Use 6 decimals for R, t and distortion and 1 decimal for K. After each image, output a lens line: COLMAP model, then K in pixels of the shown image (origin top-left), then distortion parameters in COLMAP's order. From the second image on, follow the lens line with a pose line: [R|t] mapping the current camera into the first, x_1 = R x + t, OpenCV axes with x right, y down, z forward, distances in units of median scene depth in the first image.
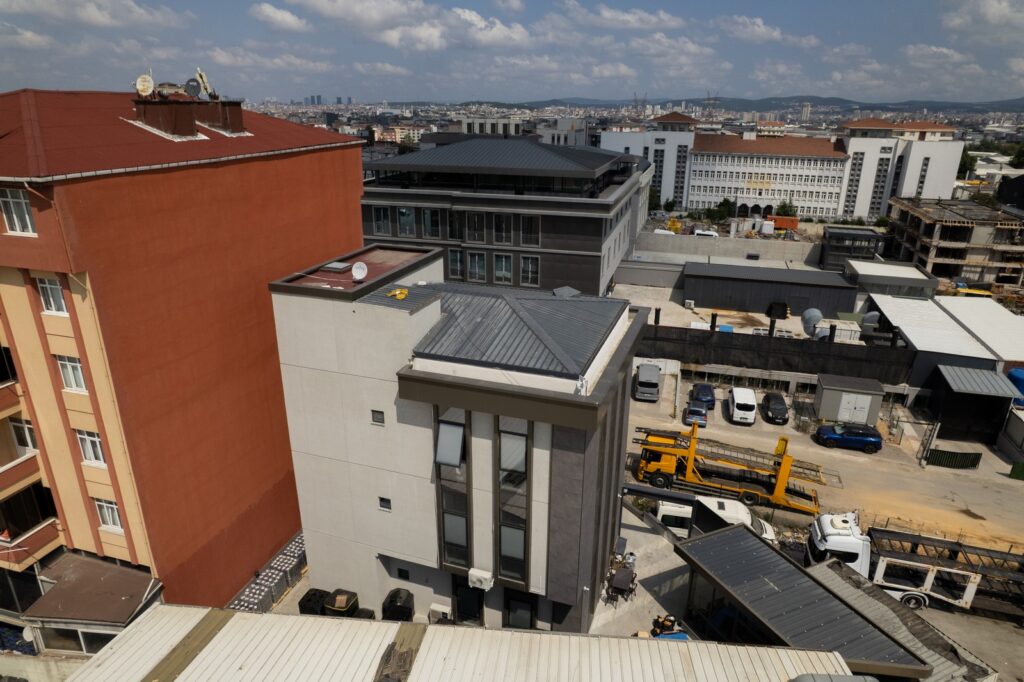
lens RADIAL K [[655.8, 0, 529.7], [0, 655.8, 342.8], [0, 0, 1]] dist [-0.057752, 0.043219]
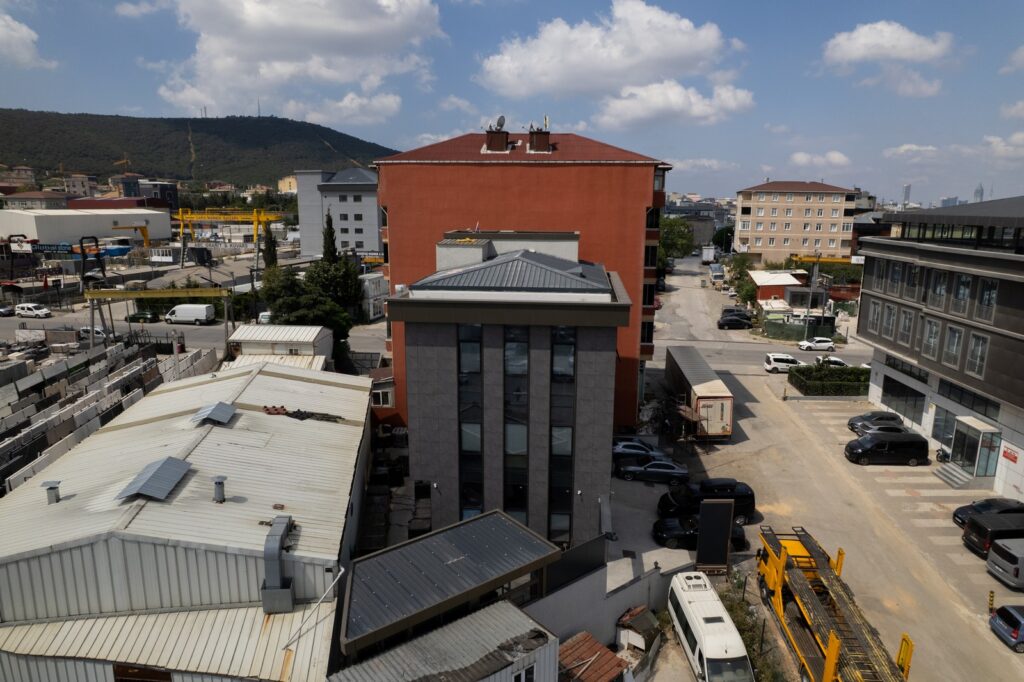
lens RADIAL K [[655.8, 0, 518.3], [0, 655.8, 343.9], [0, 0, 1]] dist [-0.057752, 0.043219]
pose [[0.221212, 0.195077, -0.955516, 0.233204], [-0.339327, 0.933963, 0.112119, -0.012434], [0.914288, 0.299431, 0.272799, 0.141807]]
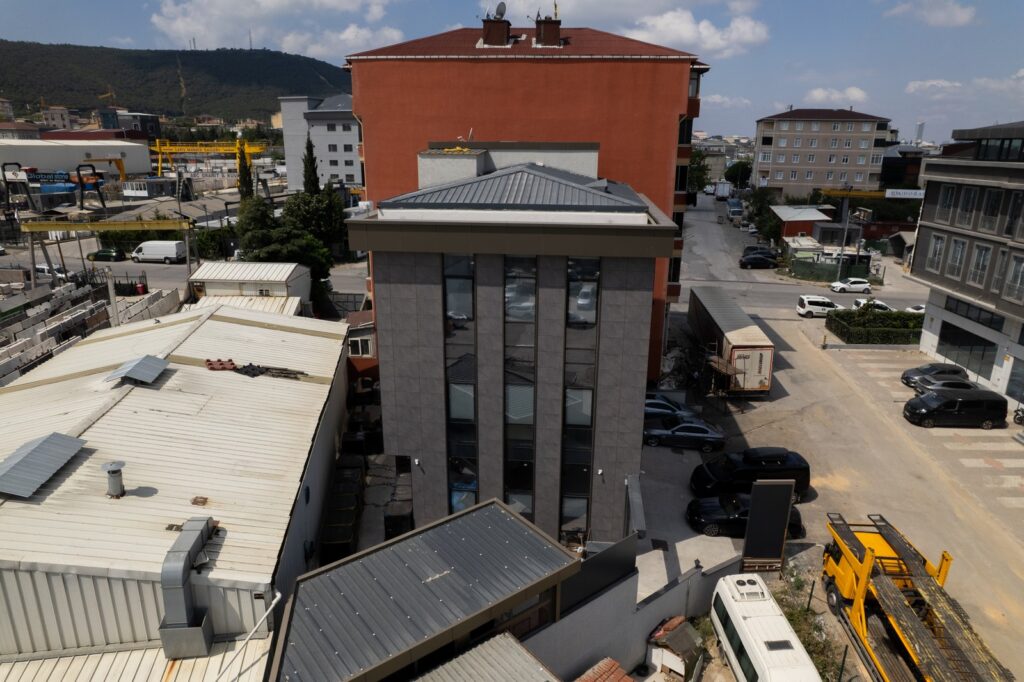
lens RADIAL K [[655.8, 0, 516.7], [0, 655.8, 345.7], [0, 0, 1]] dist [-0.057752, 0.043219]
pose [[0.216797, 0.281931, -0.934620, 0.184112], [-0.340200, 0.919193, 0.198364, -0.005277], [0.915021, 0.274952, 0.295191, 0.155432]]
